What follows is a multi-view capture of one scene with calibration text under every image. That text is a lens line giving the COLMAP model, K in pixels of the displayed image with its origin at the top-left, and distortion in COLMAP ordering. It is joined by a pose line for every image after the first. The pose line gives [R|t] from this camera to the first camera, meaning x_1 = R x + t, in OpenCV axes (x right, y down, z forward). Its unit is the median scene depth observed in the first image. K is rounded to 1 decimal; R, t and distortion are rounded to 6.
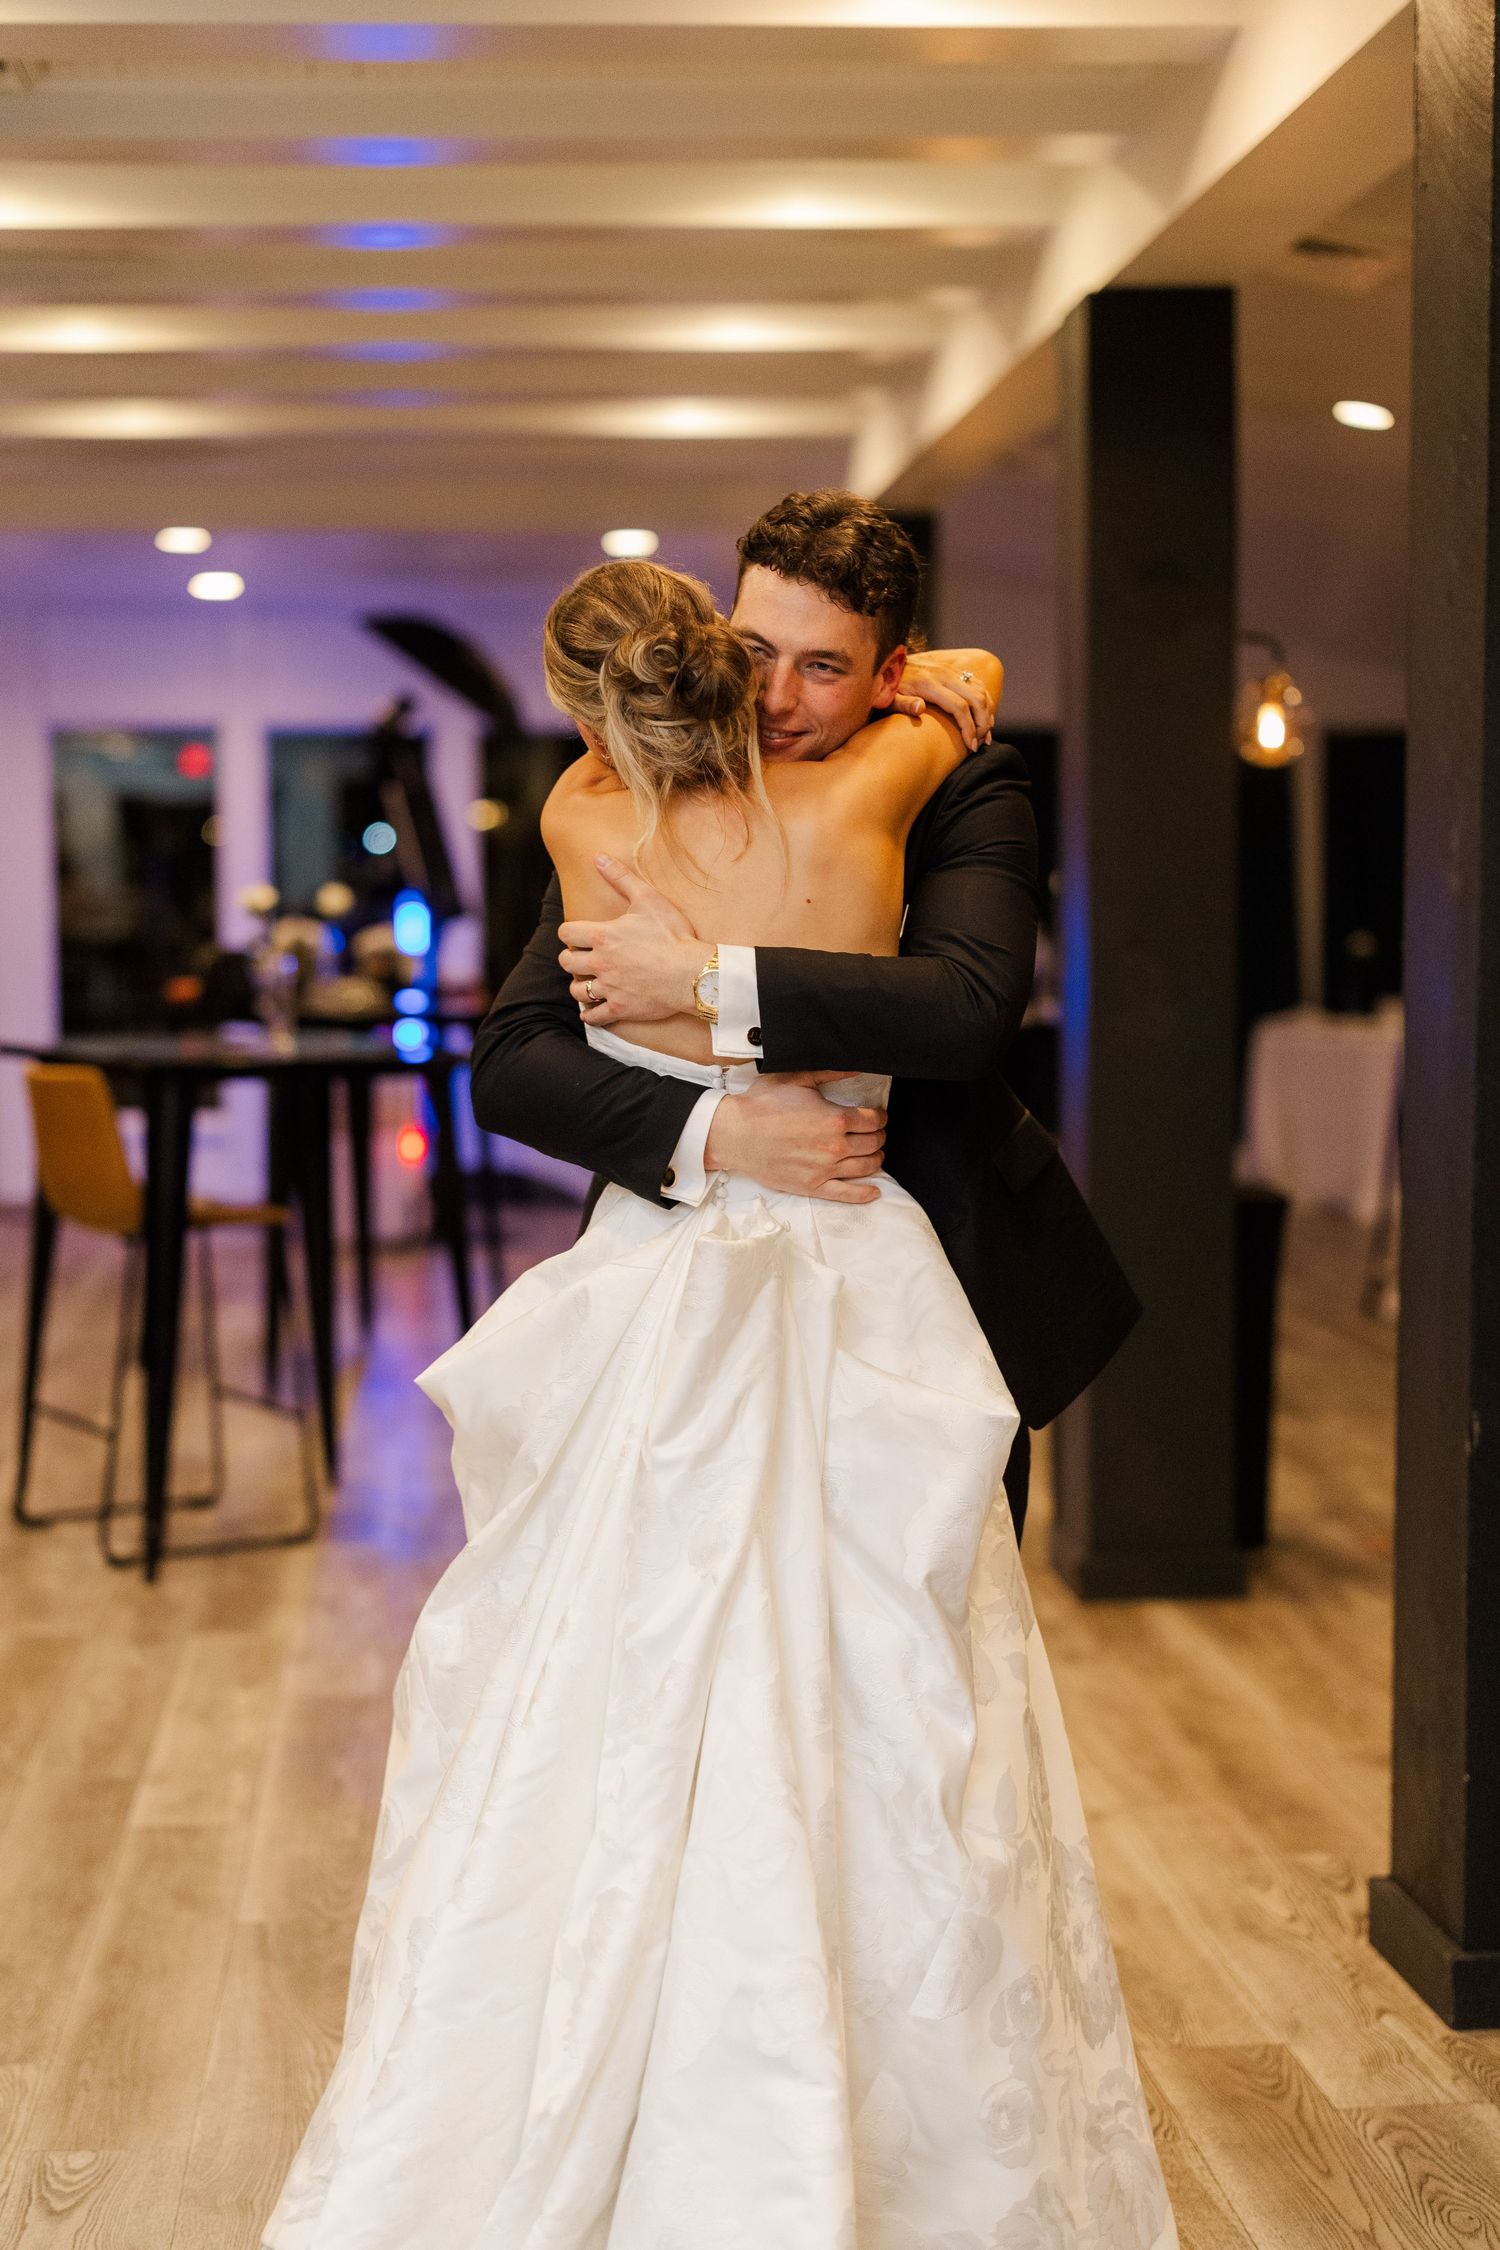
lens RADIAL K [[3269.7, 0, 733.4], [0, 3269.7, 1114.8], [0, 0, 1]] dist [0.073324, 0.000000]
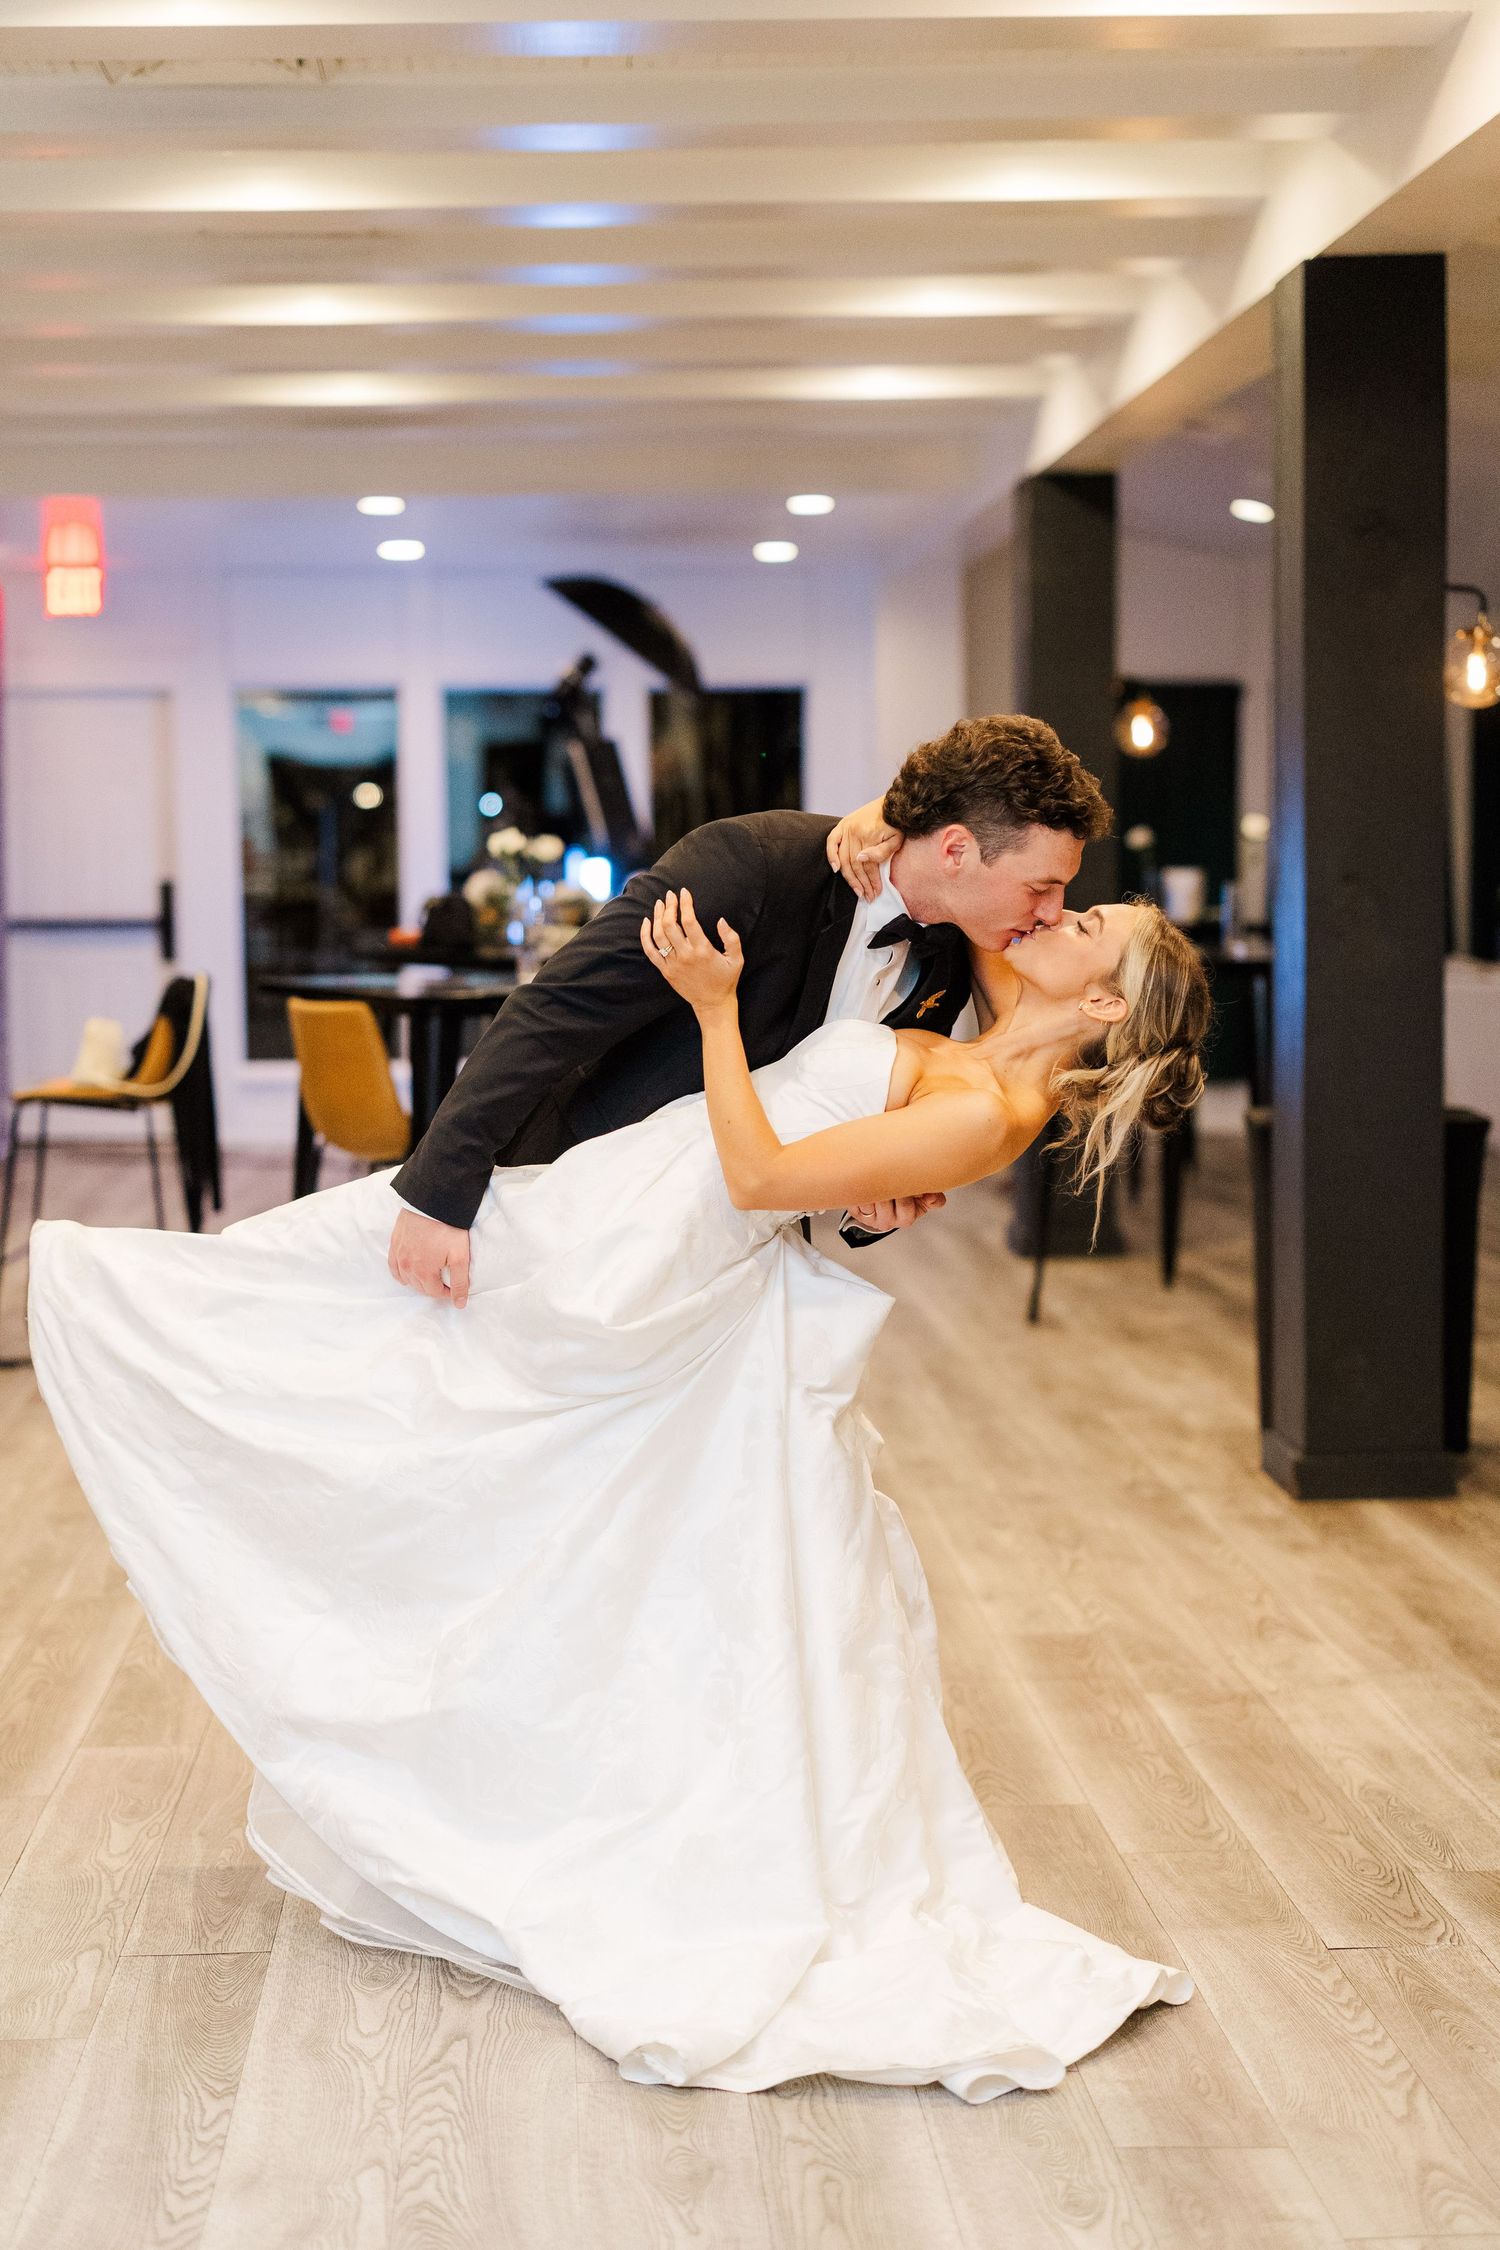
lens RADIAL K [[3269.7, 0, 774.6], [0, 3269.7, 1109.4], [0, 0, 1]] dist [0.073324, 0.000000]
pose [[0.999838, -0.004108, -0.017529, -0.054128], [0.004271, 0.999948, 0.009243, 0.014221], [0.017490, -0.009316, 0.999804, -0.075788]]
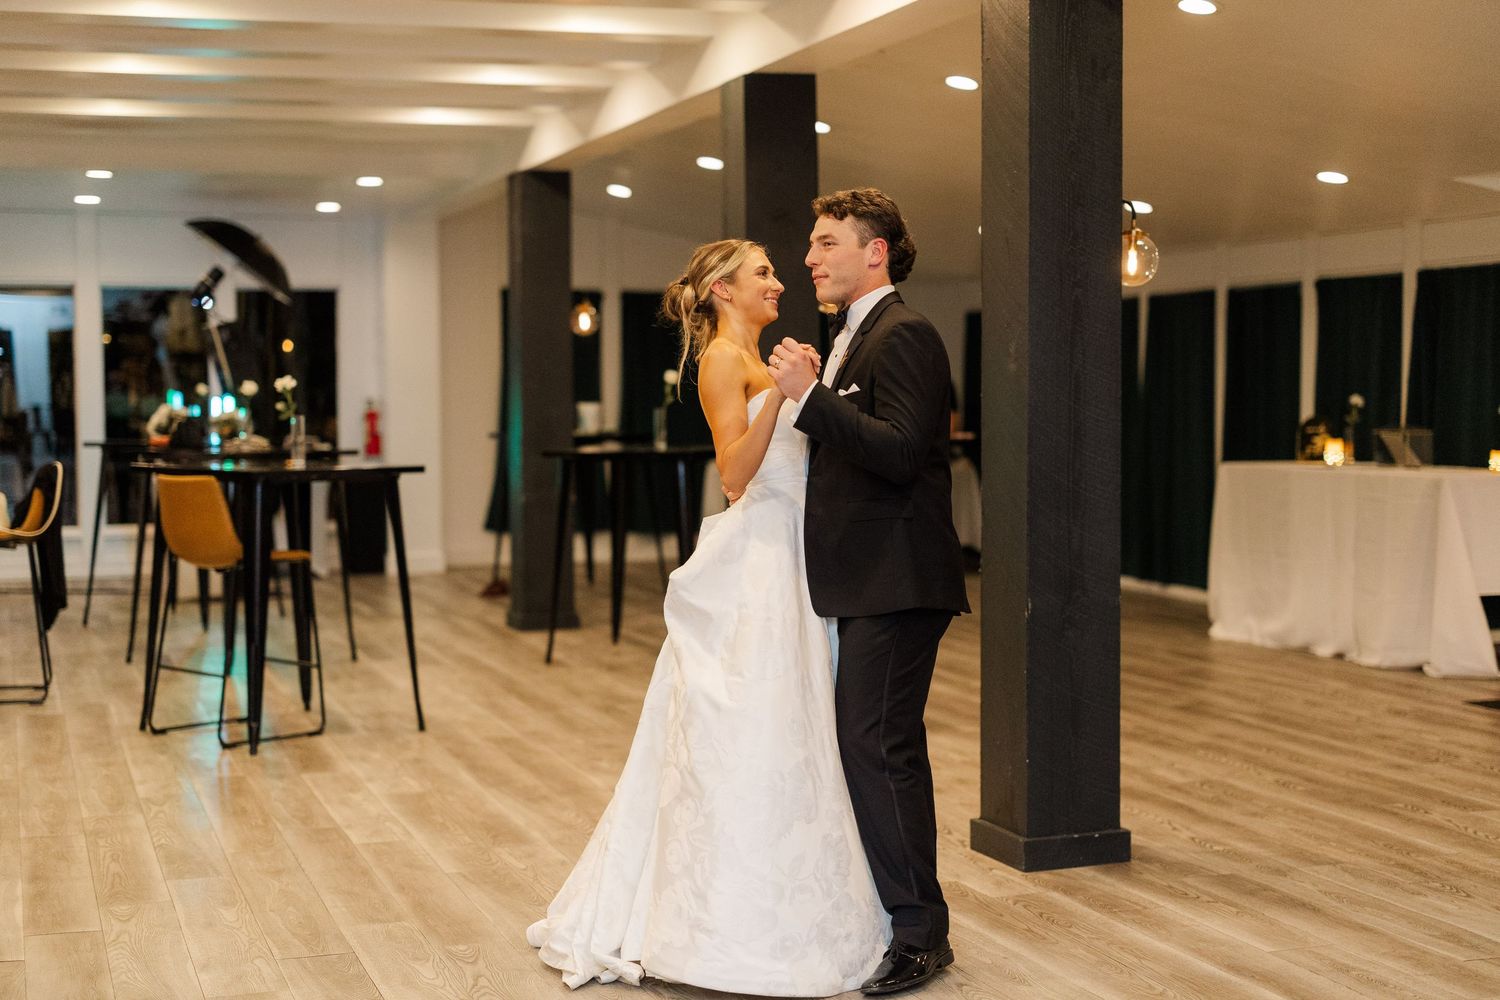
lens RADIAL K [[2179.8, 0, 758.5], [0, 2179.8, 508.1], [0, 0, 1]] dist [0.073324, 0.000000]
pose [[0.968880, -0.016484, 0.246983, -0.256262], [0.020807, 0.999672, -0.014904, 0.035926], [-0.246657, 0.019579, 0.968905, -0.327302]]
